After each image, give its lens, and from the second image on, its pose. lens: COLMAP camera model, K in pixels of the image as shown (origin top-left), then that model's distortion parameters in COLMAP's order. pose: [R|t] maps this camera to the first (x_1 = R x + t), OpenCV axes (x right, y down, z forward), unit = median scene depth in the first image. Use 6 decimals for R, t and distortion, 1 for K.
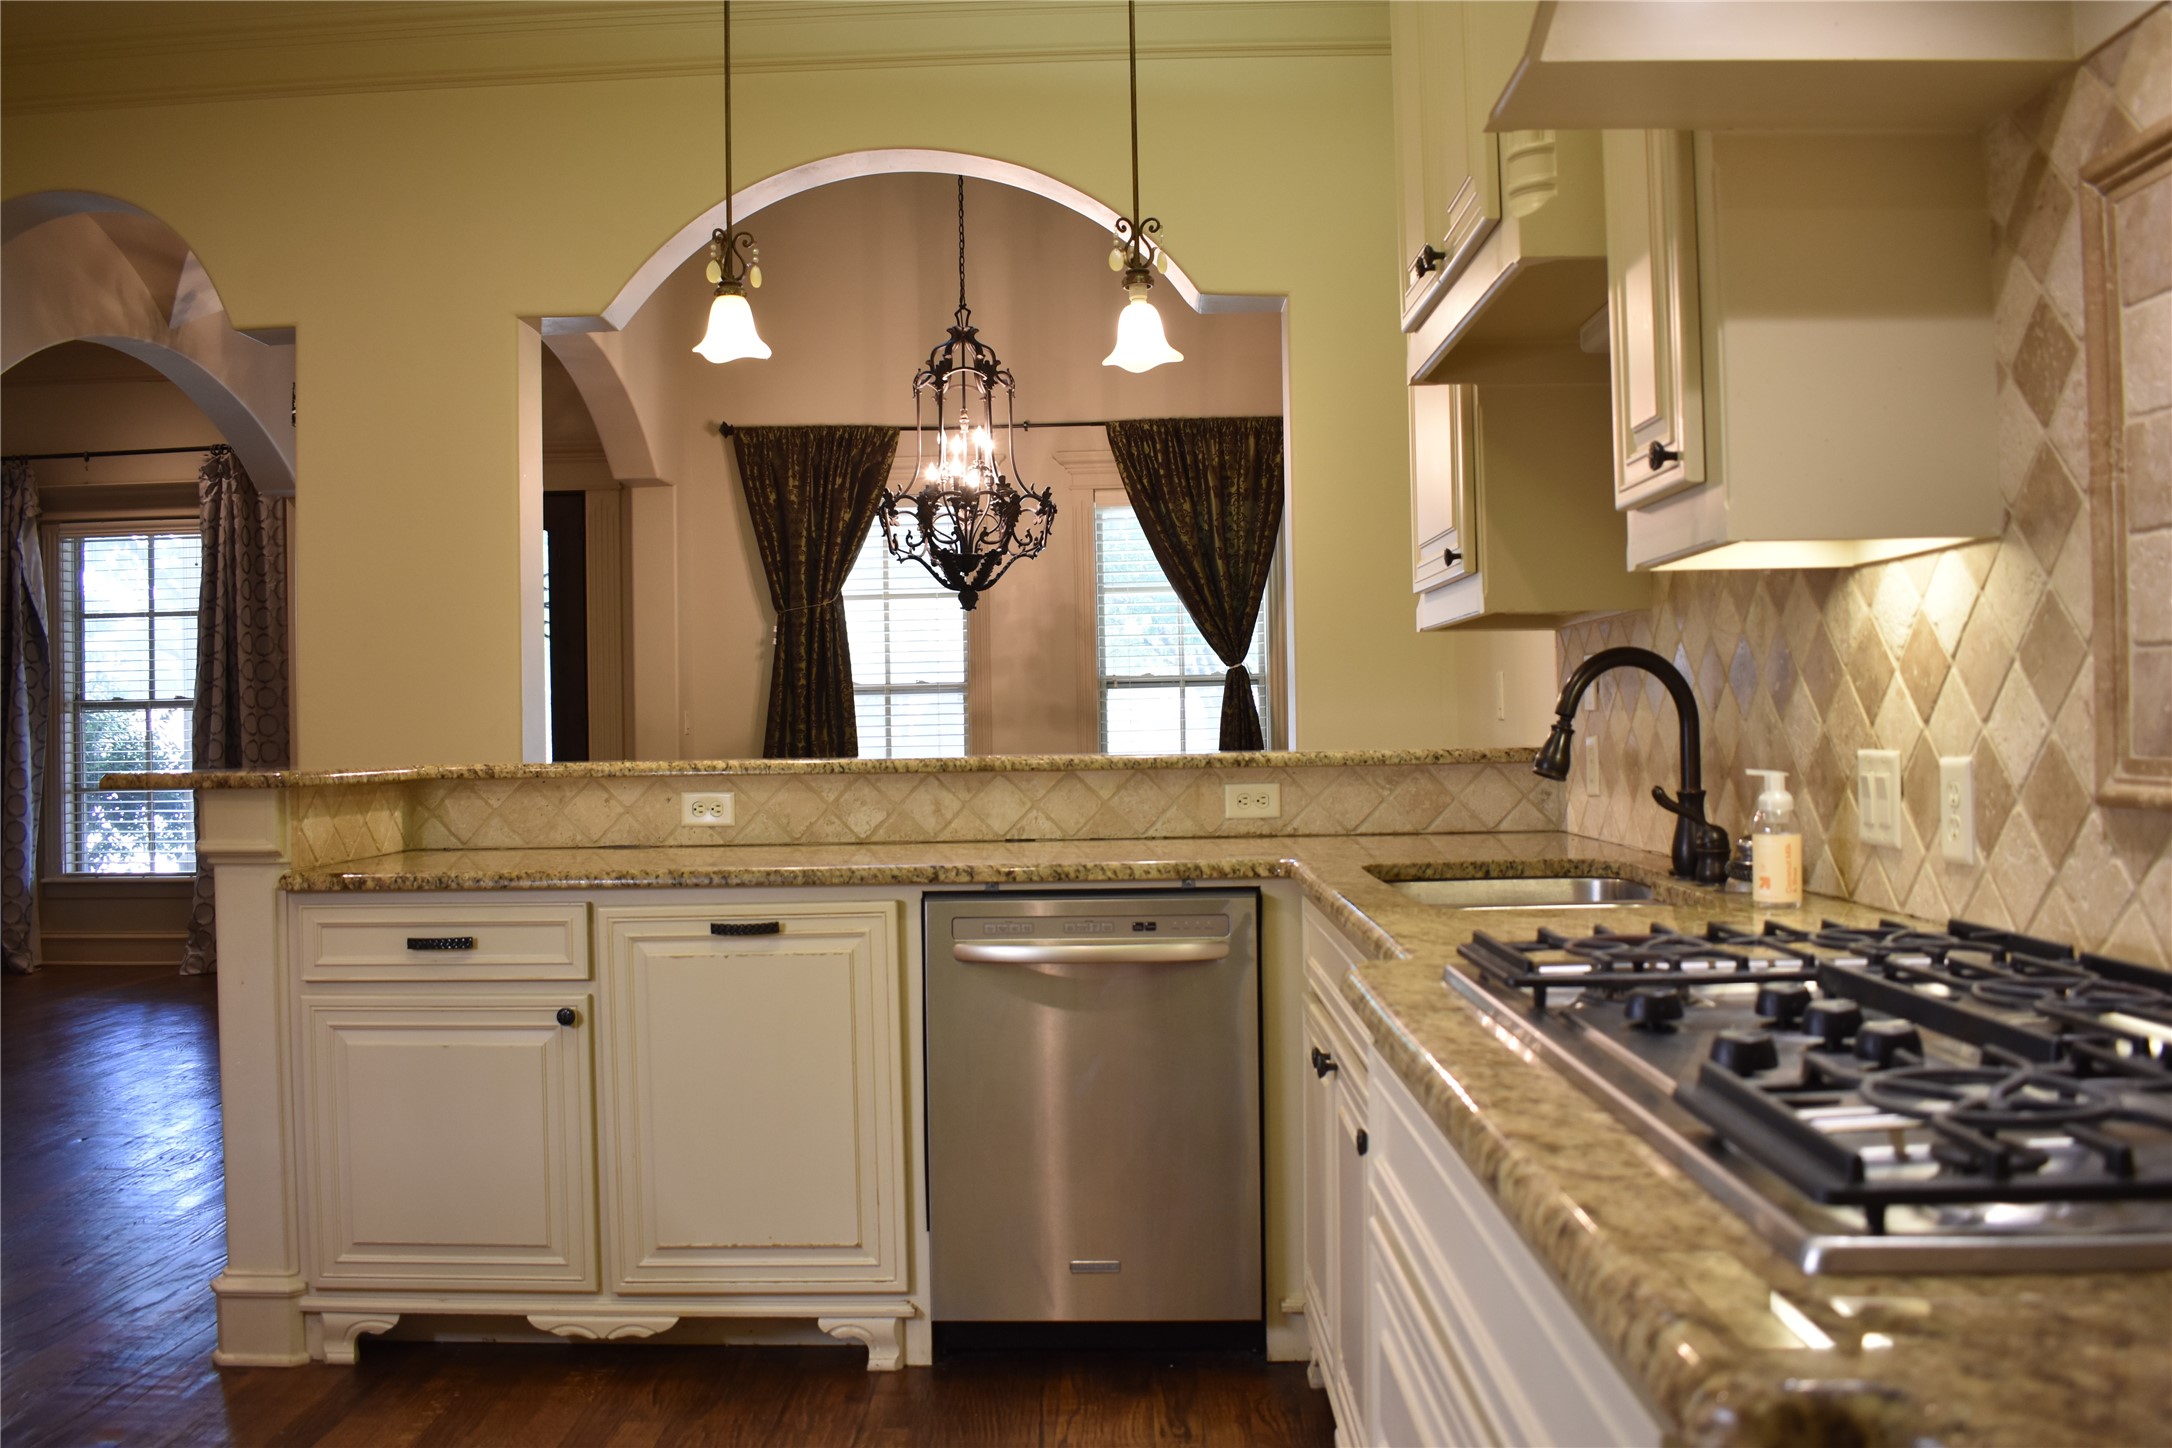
lens RADIAL K [[1734.1, 0, 1085.7], [0, 1734.1, 713.0], [0, 0, 1]] dist [-0.094784, 0.014522]
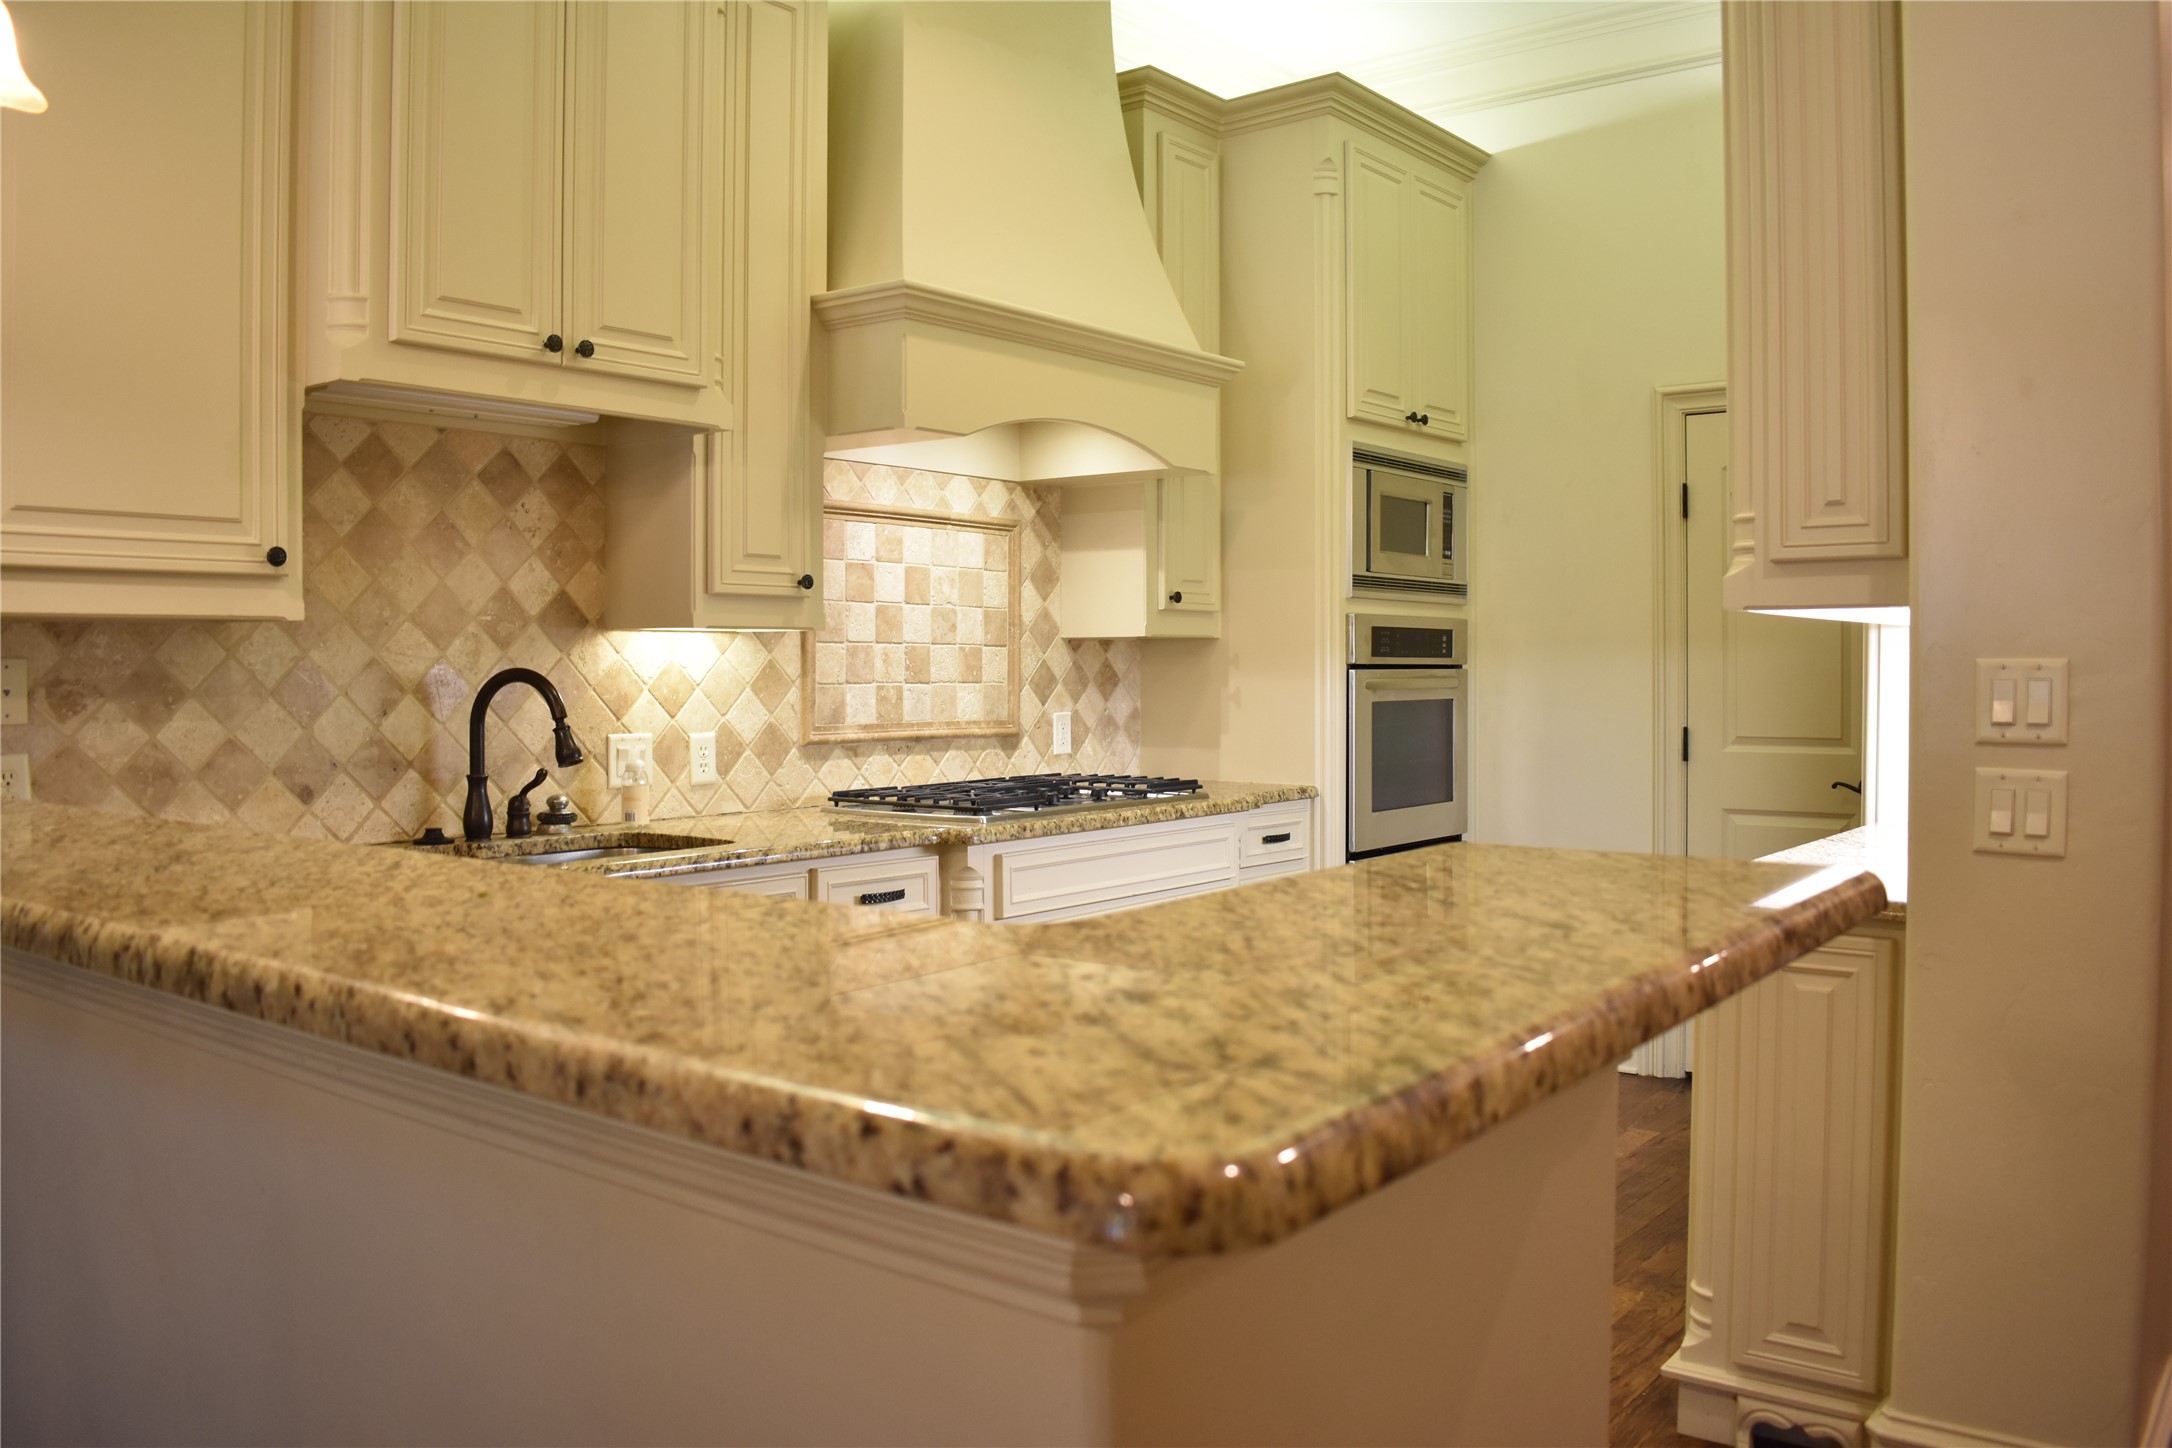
lens RADIAL K [[1734.1, 0, 1084.7], [0, 1734.1, 711.7], [0, 0, 1]] dist [-0.094784, 0.014522]
pose [[-0.801657, 0.001332, 0.597783, -0.846799], [0.011728, 0.999840, 0.013501, -0.017228], [-0.597669, 0.017834, -0.801545, 1.819054]]
